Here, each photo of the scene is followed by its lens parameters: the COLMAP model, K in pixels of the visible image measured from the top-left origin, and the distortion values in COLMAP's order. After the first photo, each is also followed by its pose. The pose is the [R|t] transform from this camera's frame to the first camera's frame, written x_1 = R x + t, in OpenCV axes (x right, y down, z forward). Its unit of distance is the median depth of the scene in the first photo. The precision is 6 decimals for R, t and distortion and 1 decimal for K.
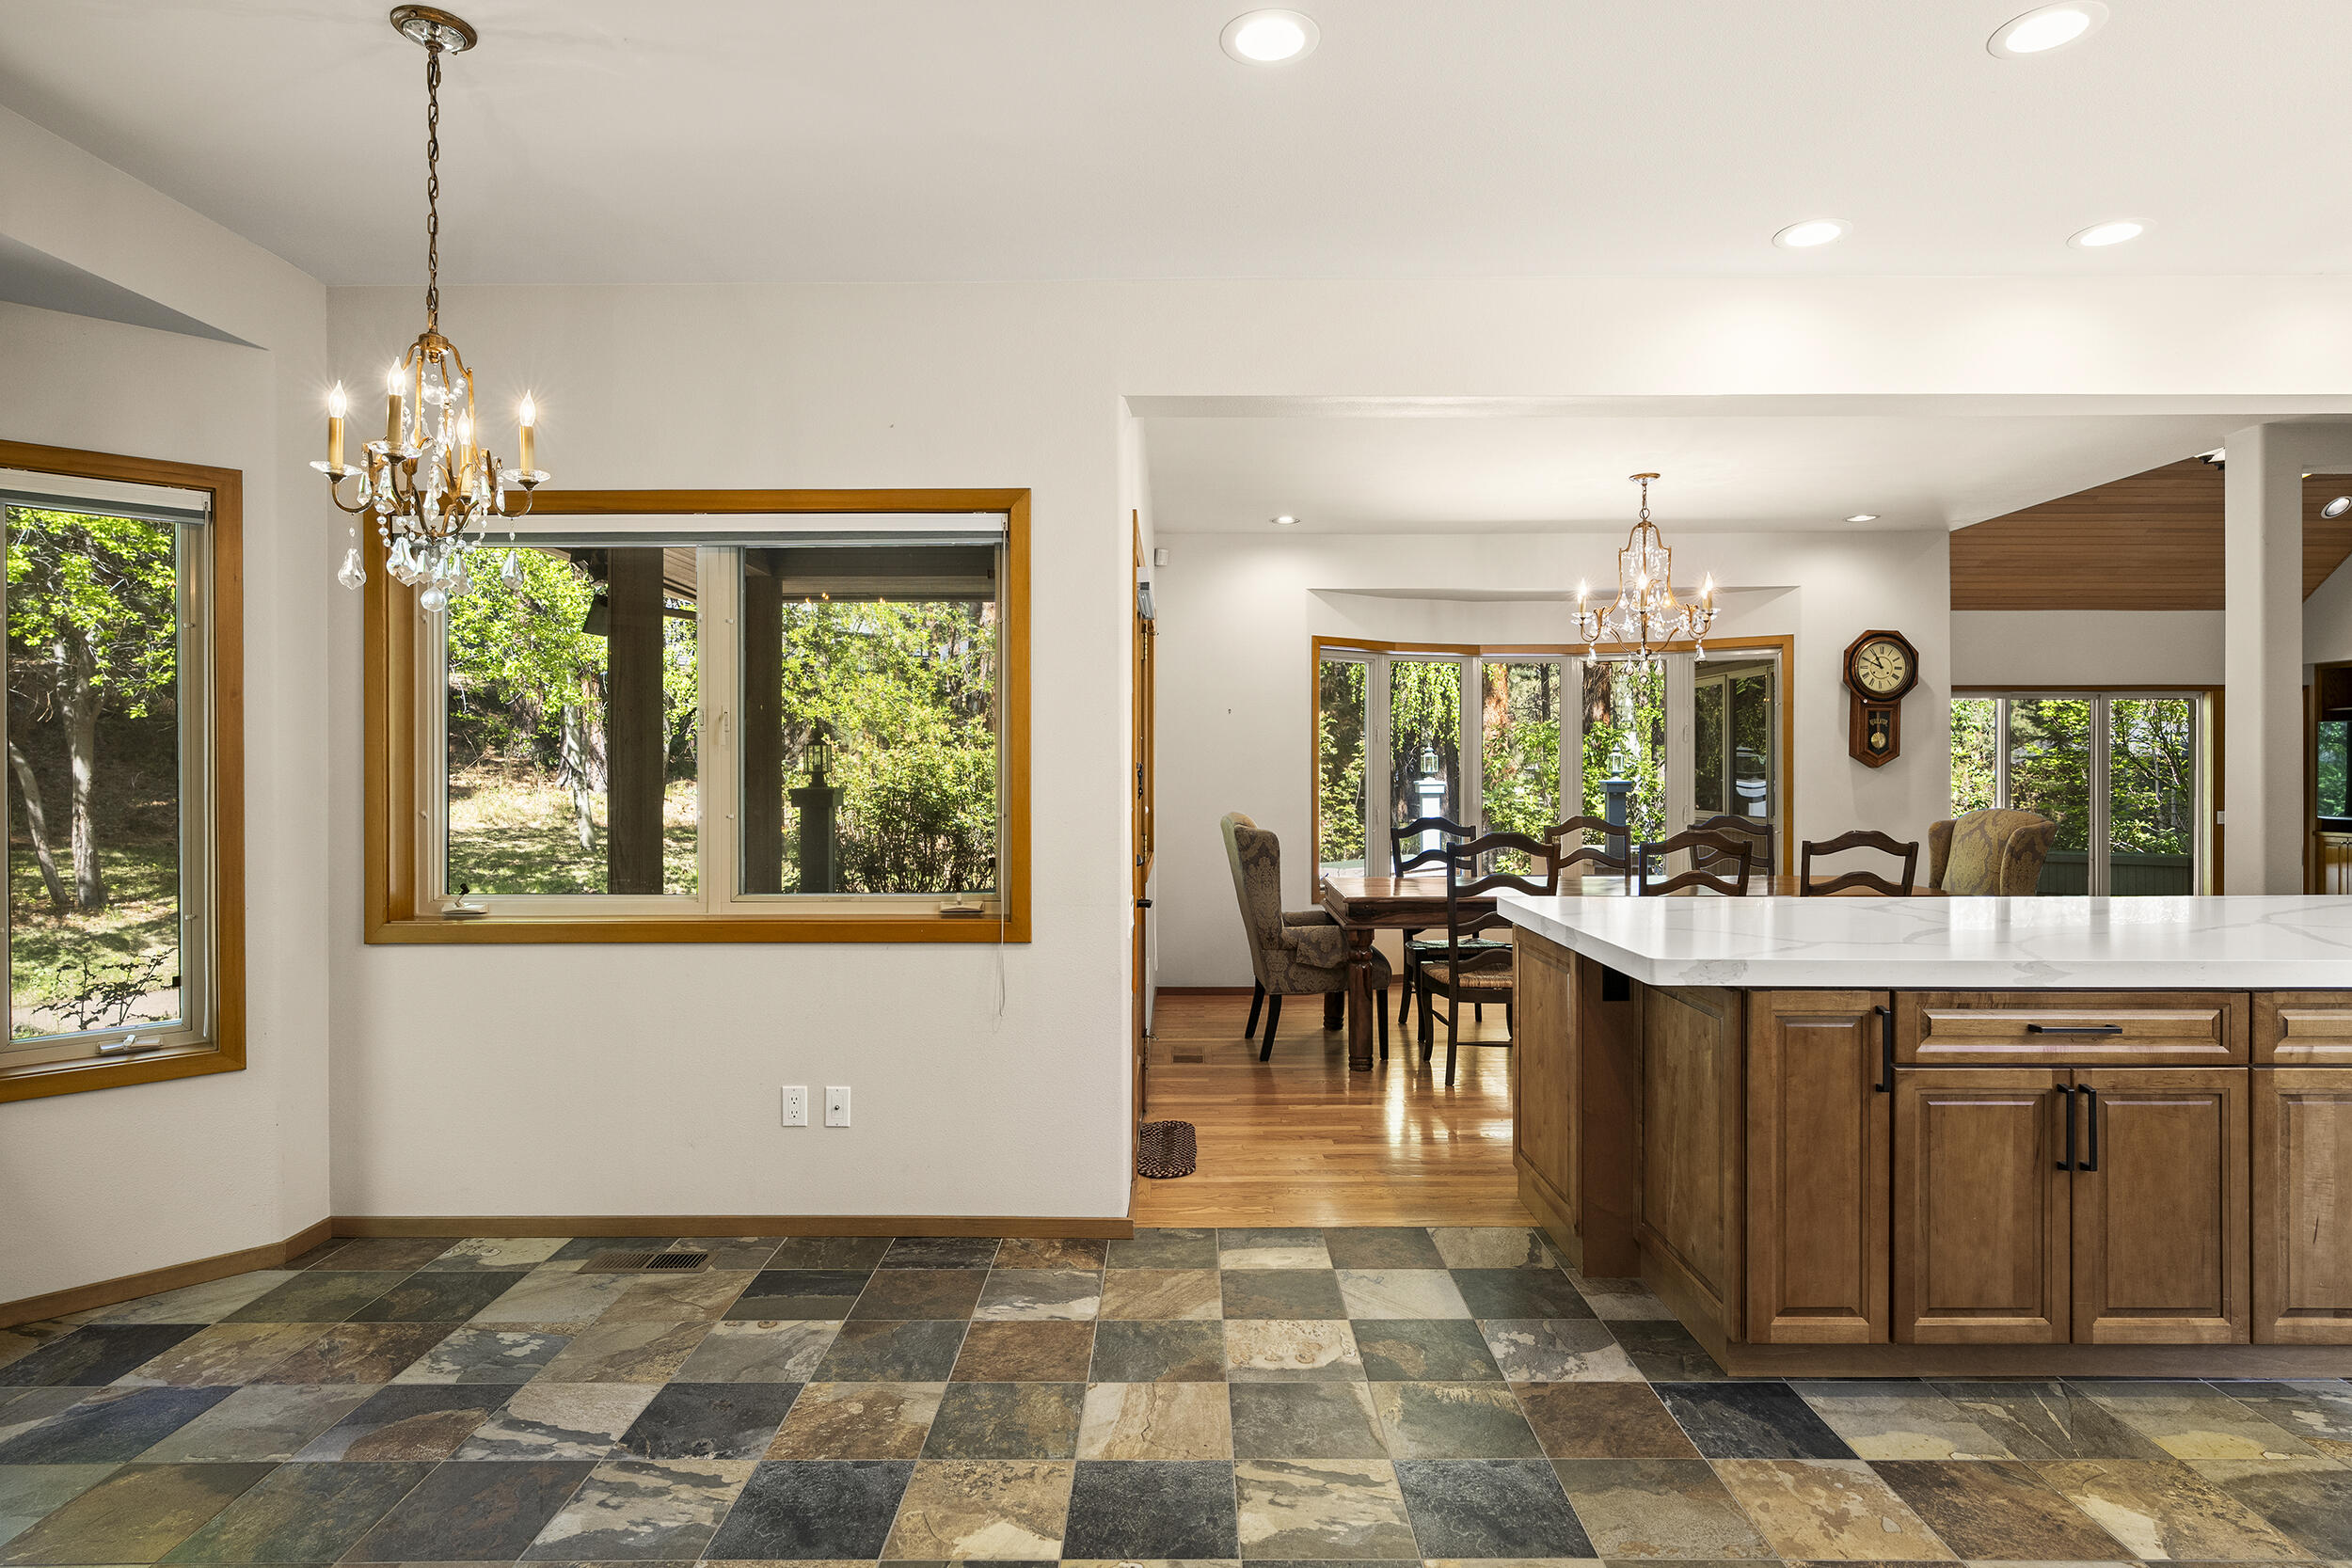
lens RADIAL K [[1214.5, 0, 1180.6], [0, 1214.5, 770.5], [0, 0, 1]] dist [0.006735, 0.001917]
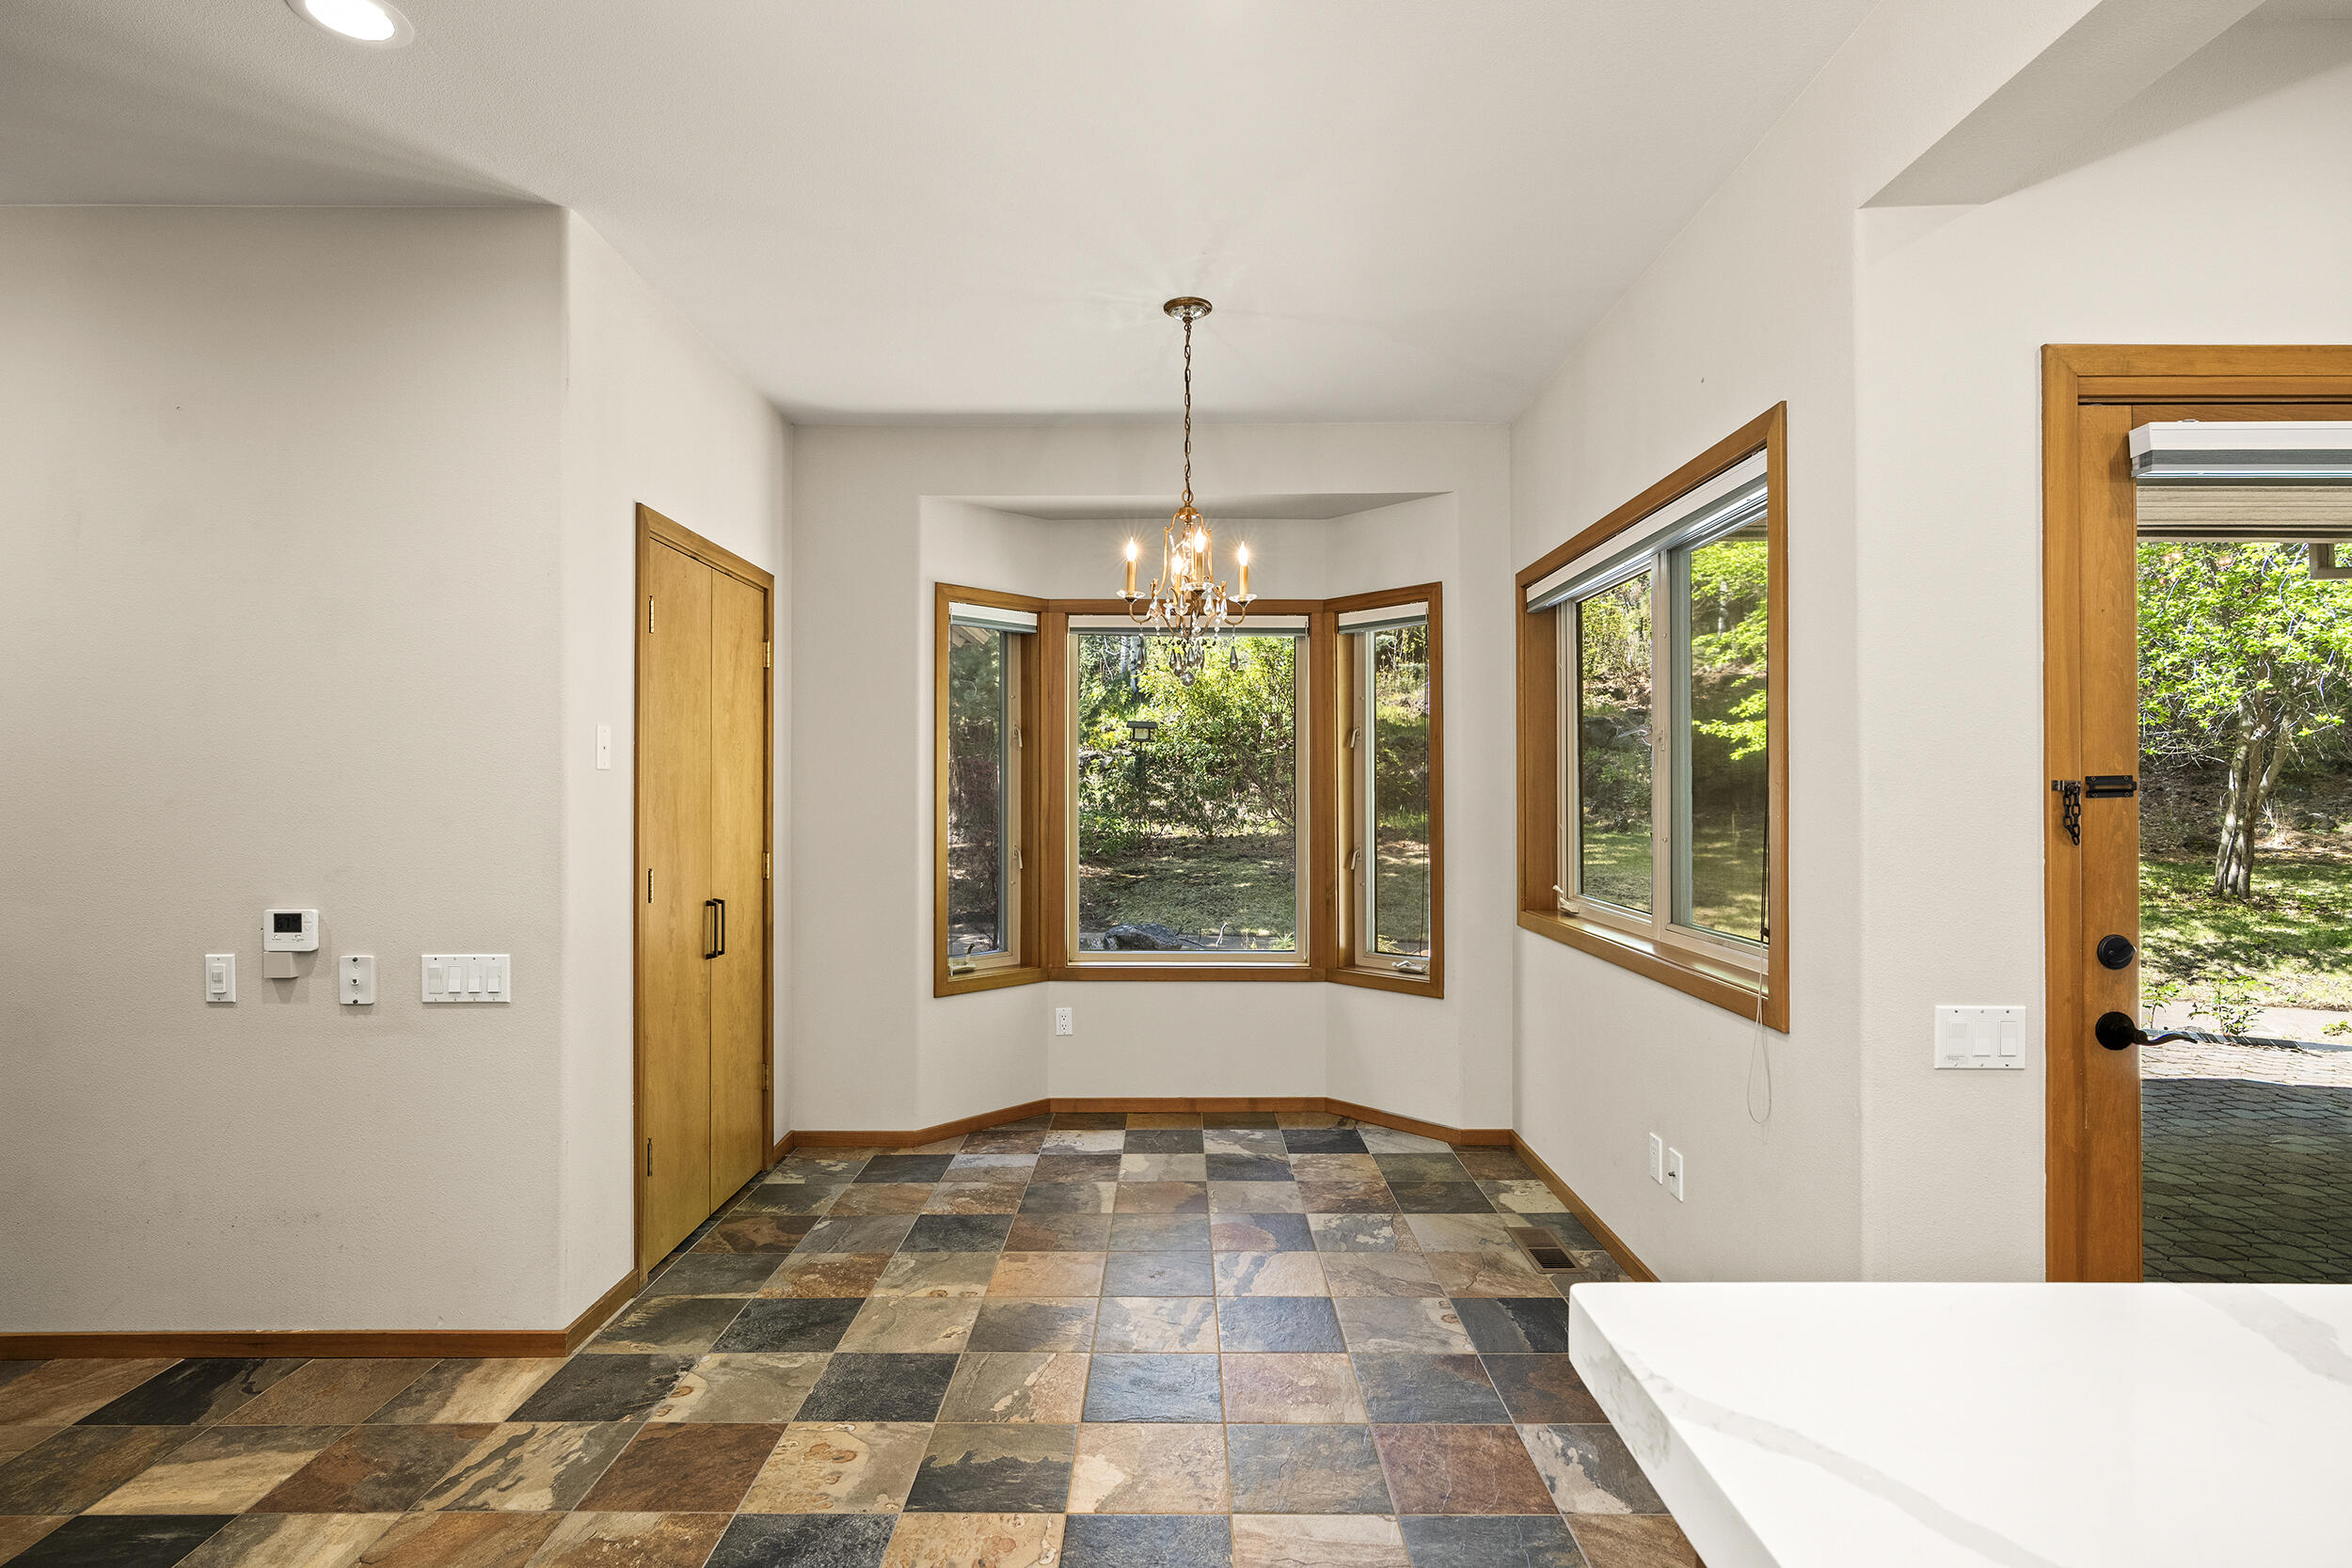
lens RADIAL K [[1149.1, 0, 1184.7], [0, 1149.1, 790.1], [0, 0, 1]] dist [-0.006177, -0.000417]
pose [[0.017856, -0.000720, -0.999840, 0.646451], [-0.002296, 0.999997, -0.000761, 0.001599], [0.999838, 0.002309, 0.017855, 0.757223]]
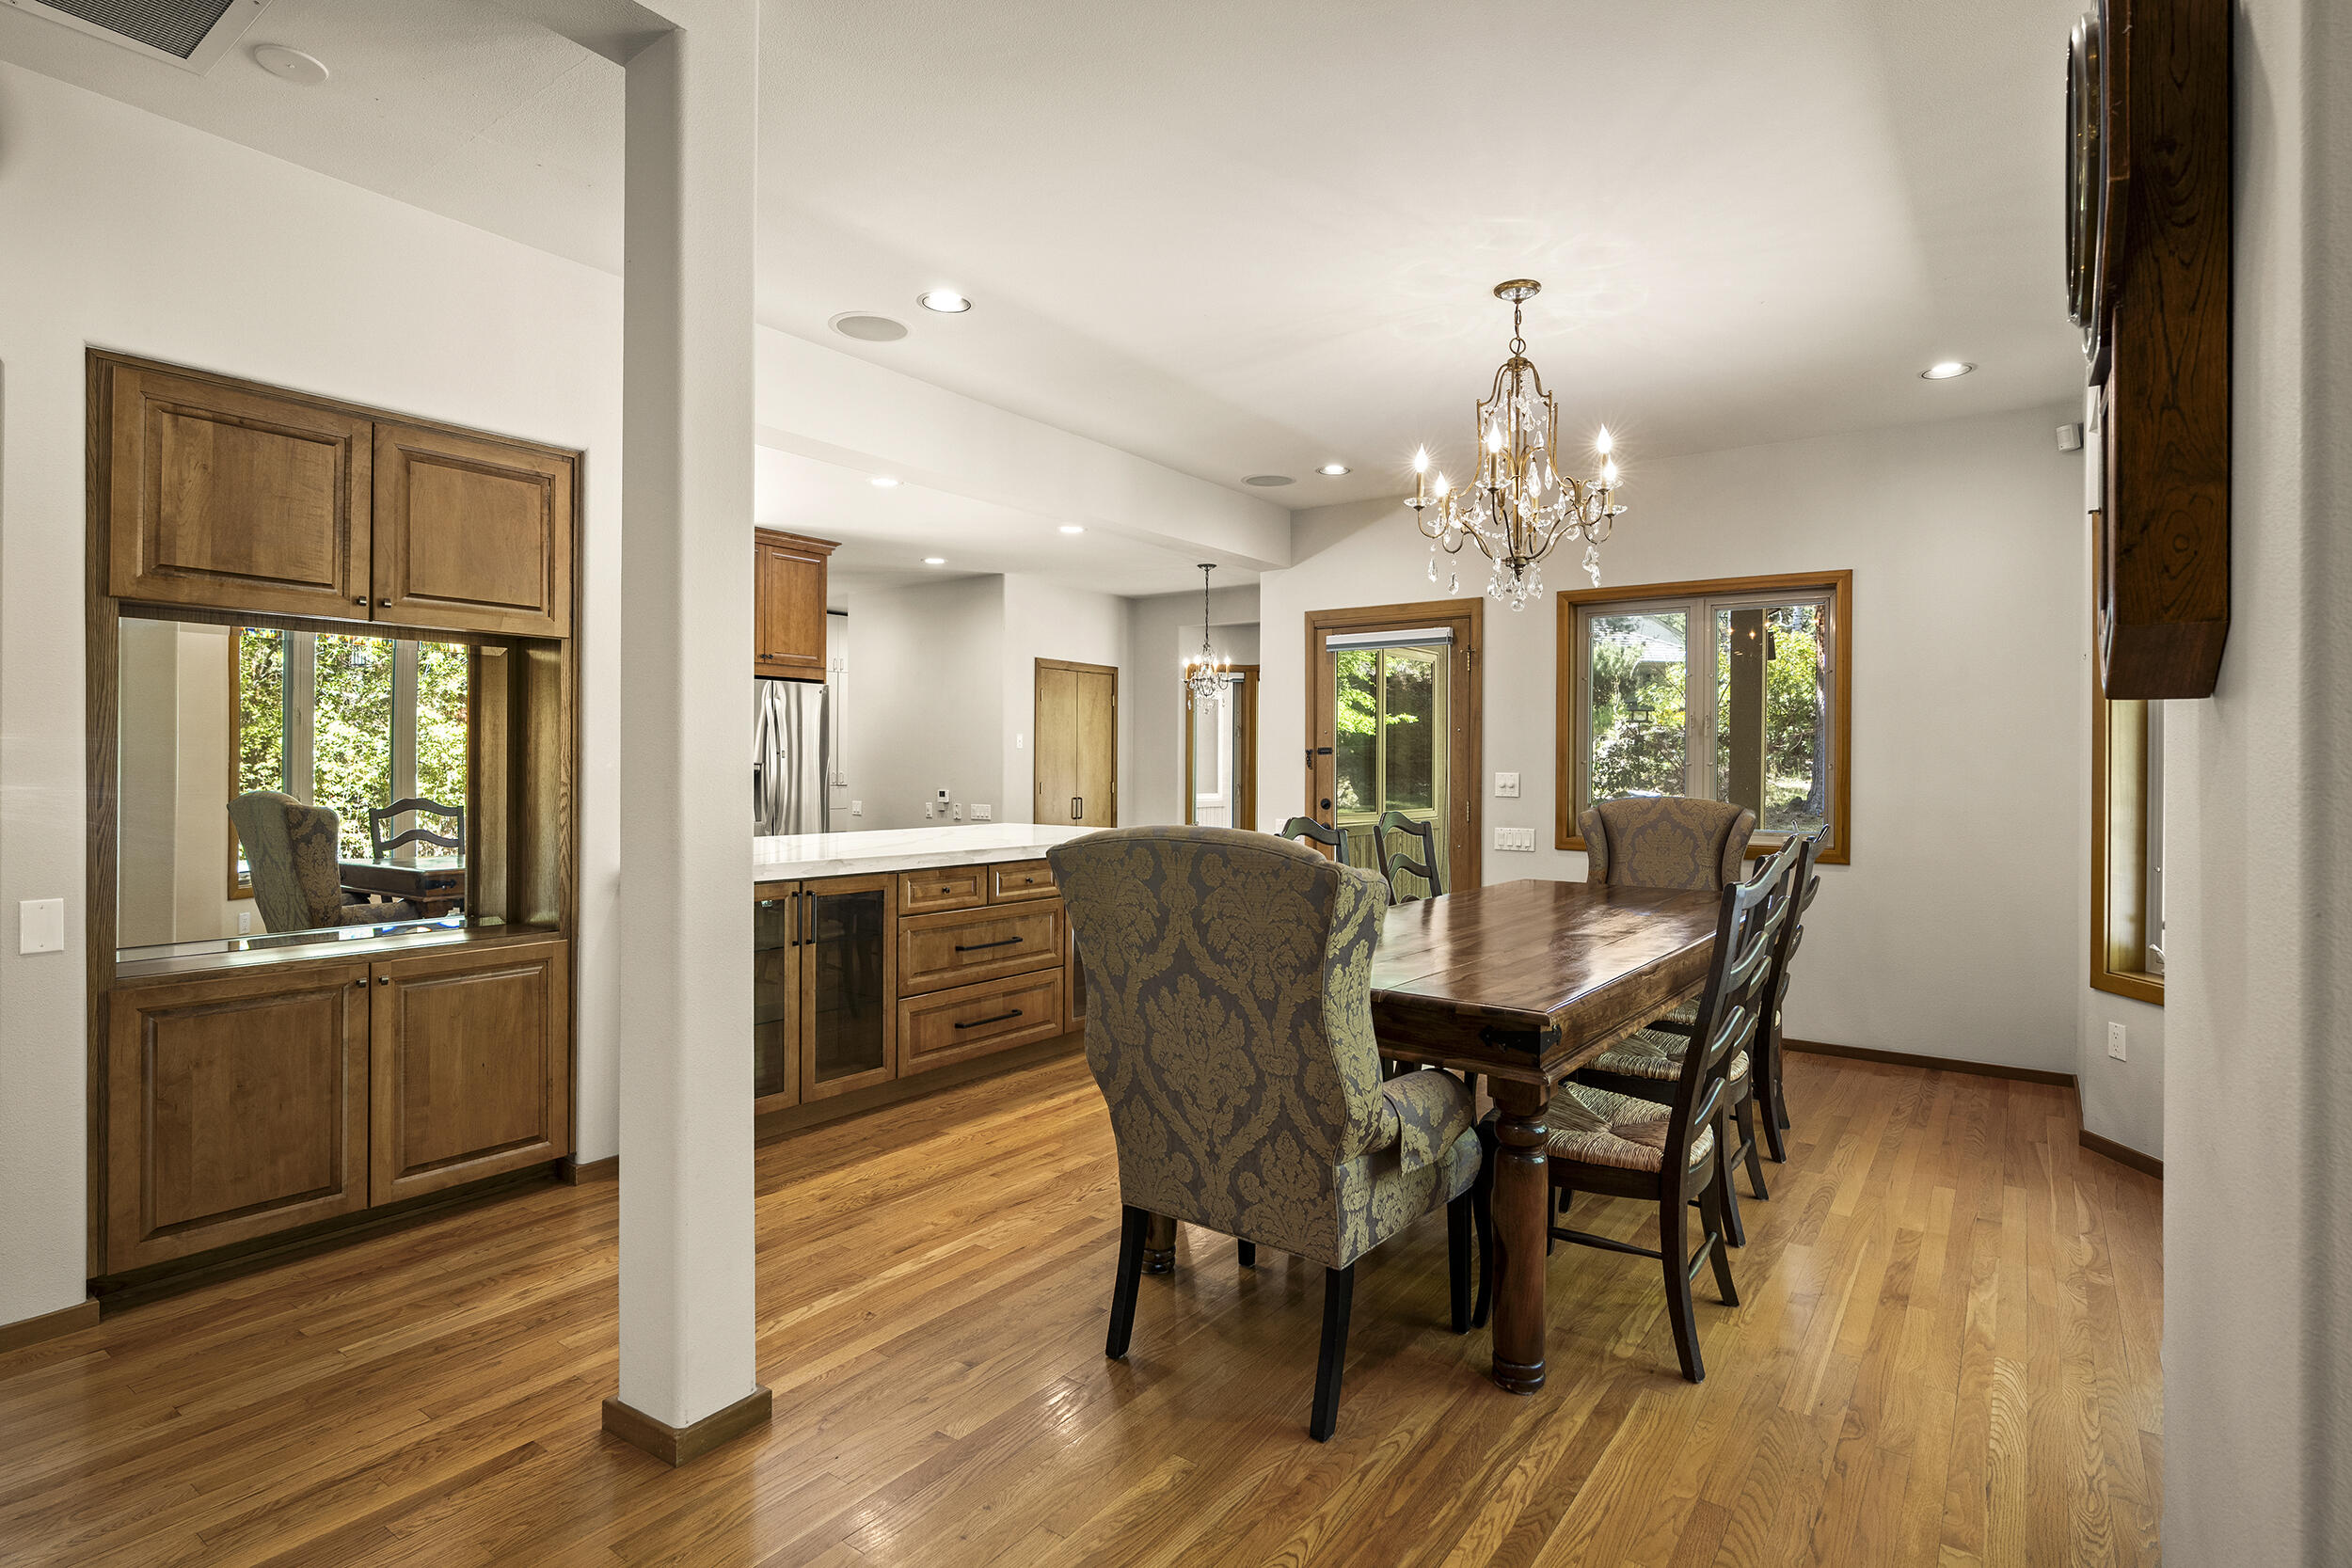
lens RADIAL K [[1214.5, 0, 1179.4], [0, 1214.5, 771.6], [0, 0, 1]] dist [0.006735, 0.001917]
pose [[-0.583102, 0.004290, -0.812388, 2.879755], [-0.002779, 0.999970, 0.007275, 0.031603], [0.812394, 0.006499, -0.583073, 3.576670]]
